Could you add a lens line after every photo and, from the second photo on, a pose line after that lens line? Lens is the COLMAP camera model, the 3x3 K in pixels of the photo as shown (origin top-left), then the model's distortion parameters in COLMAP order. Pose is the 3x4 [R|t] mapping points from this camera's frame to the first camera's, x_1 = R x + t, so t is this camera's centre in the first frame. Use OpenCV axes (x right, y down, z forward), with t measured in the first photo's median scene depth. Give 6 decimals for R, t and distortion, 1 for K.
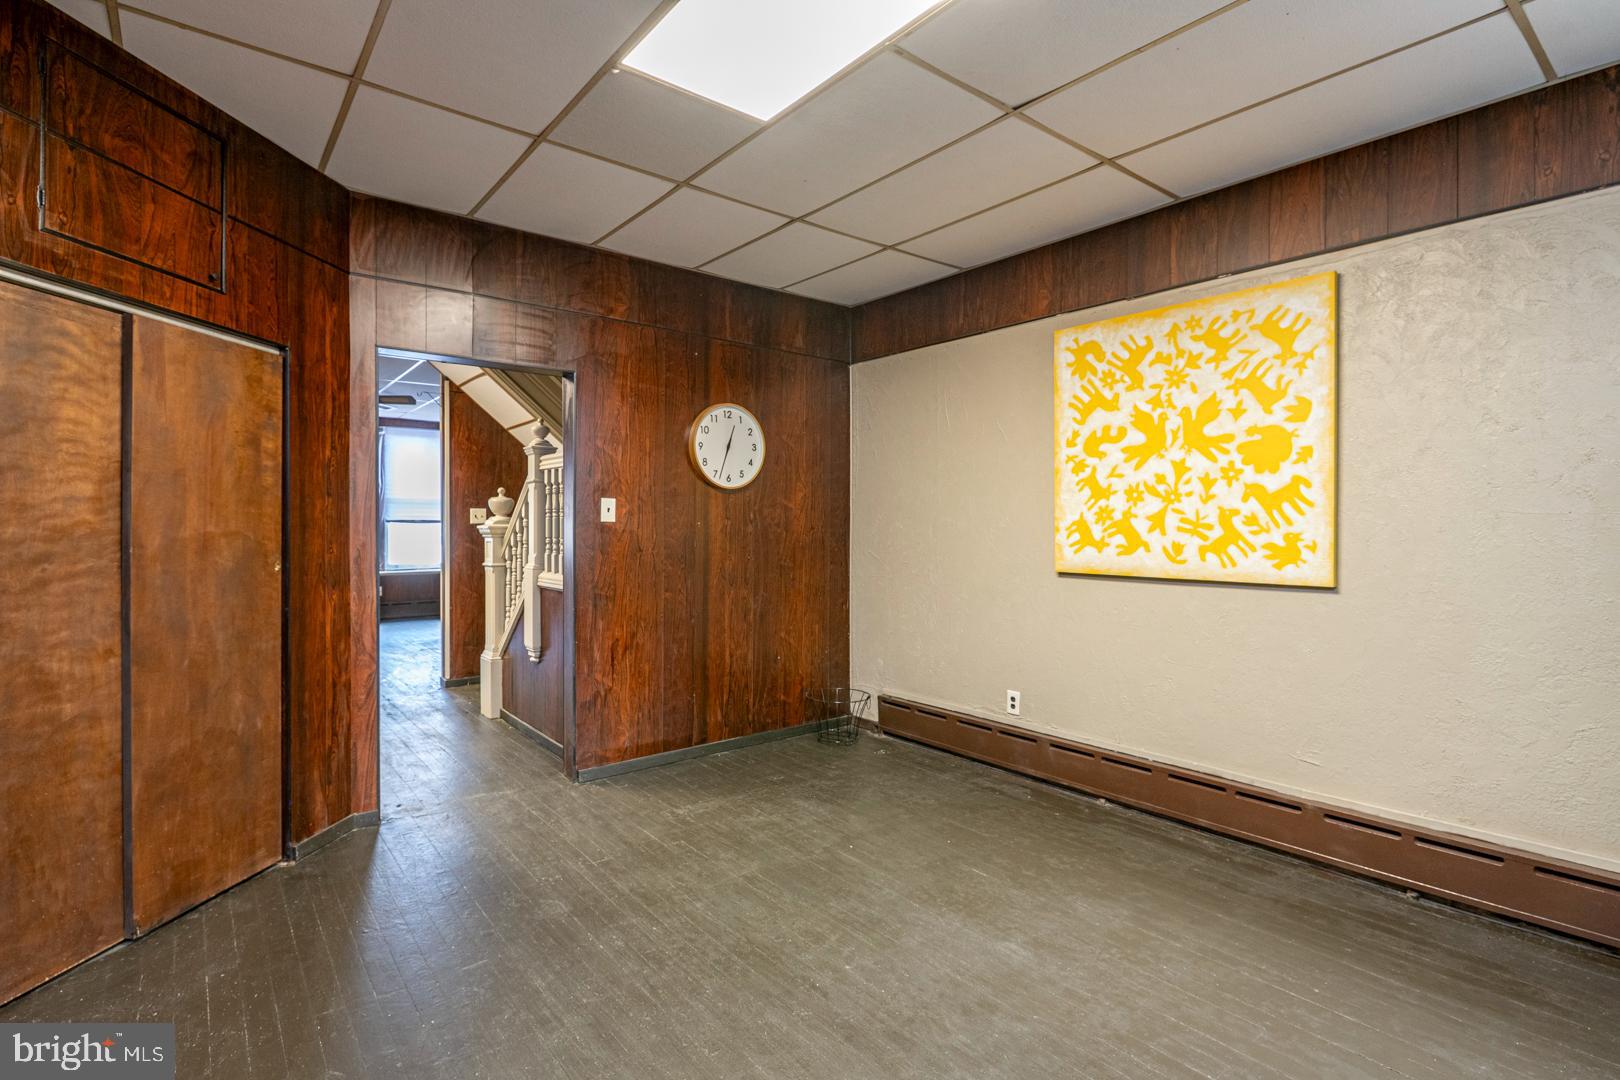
lens RADIAL K [[786.9, 0, 805.1], [0, 786.9, 532.9], [0, 0, 1]] dist [-0.001047, -0.000560]
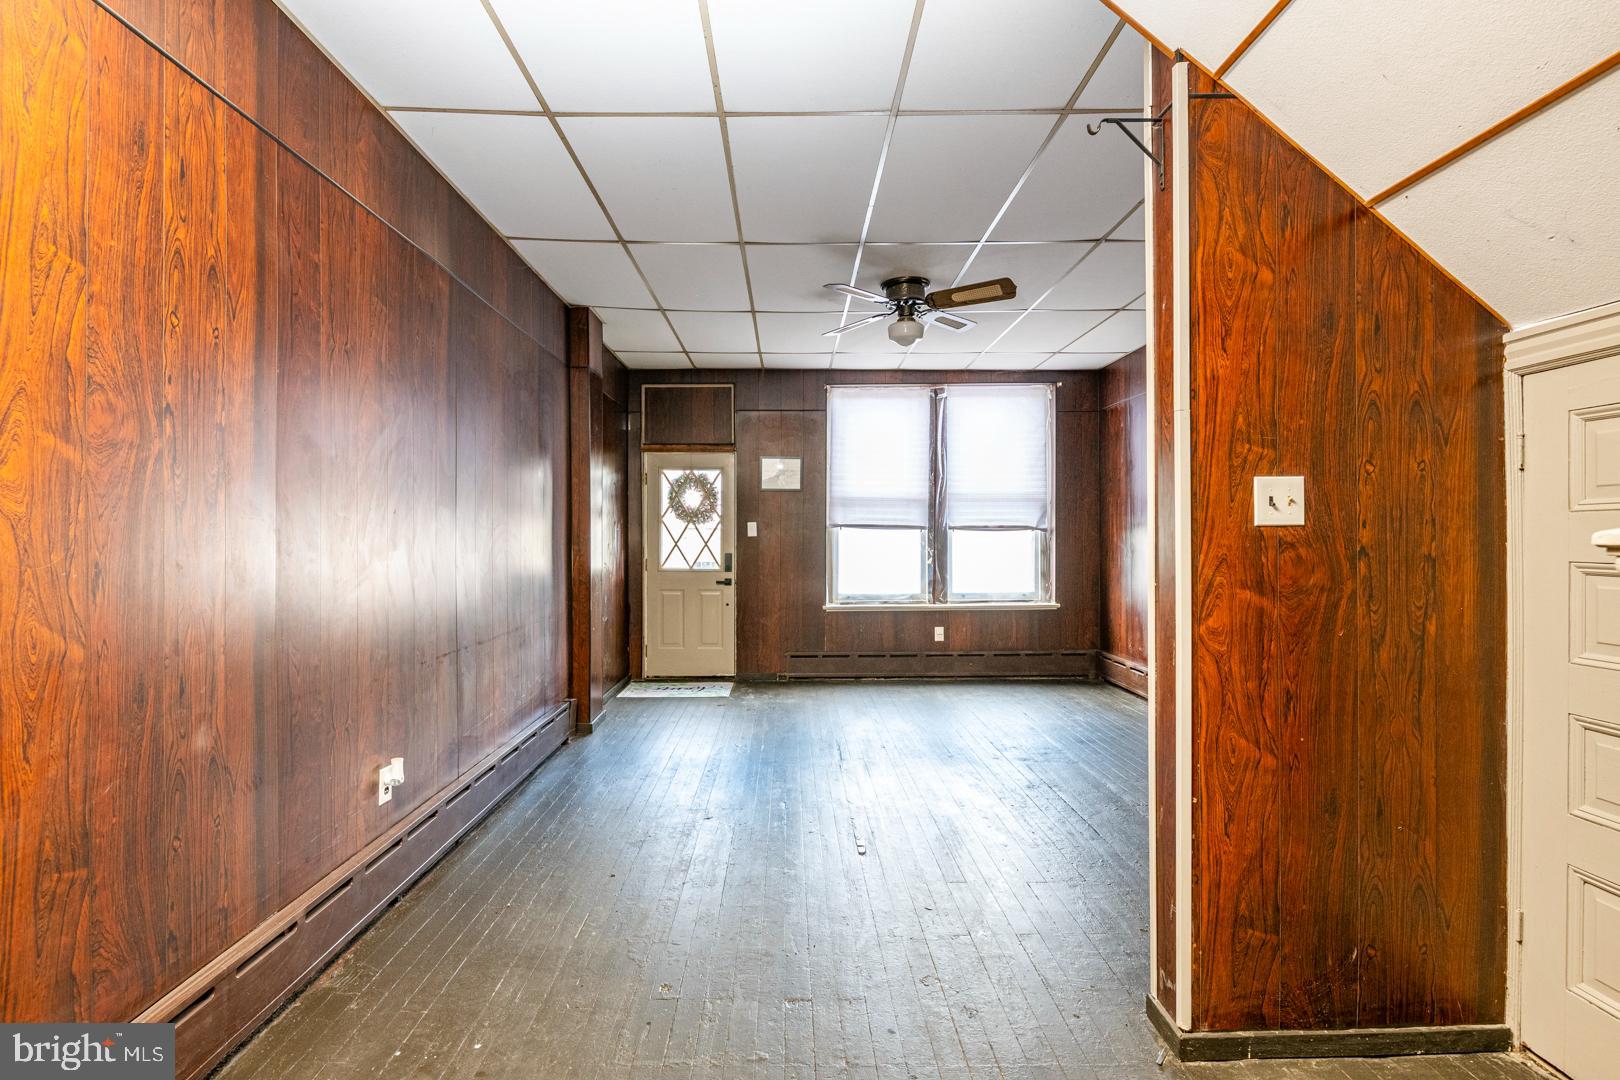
lens RADIAL K [[786.9, 0, 805.1], [0, 786.9, 532.9], [0, 0, 1]] dist [-0.001047, -0.000560]
pose [[0.804236, -0.009668, -0.594231, -0.386593], [0.003943, 0.999932, -0.010933, -0.006649], [0.594297, 0.006450, 0.804220, 0.656859]]
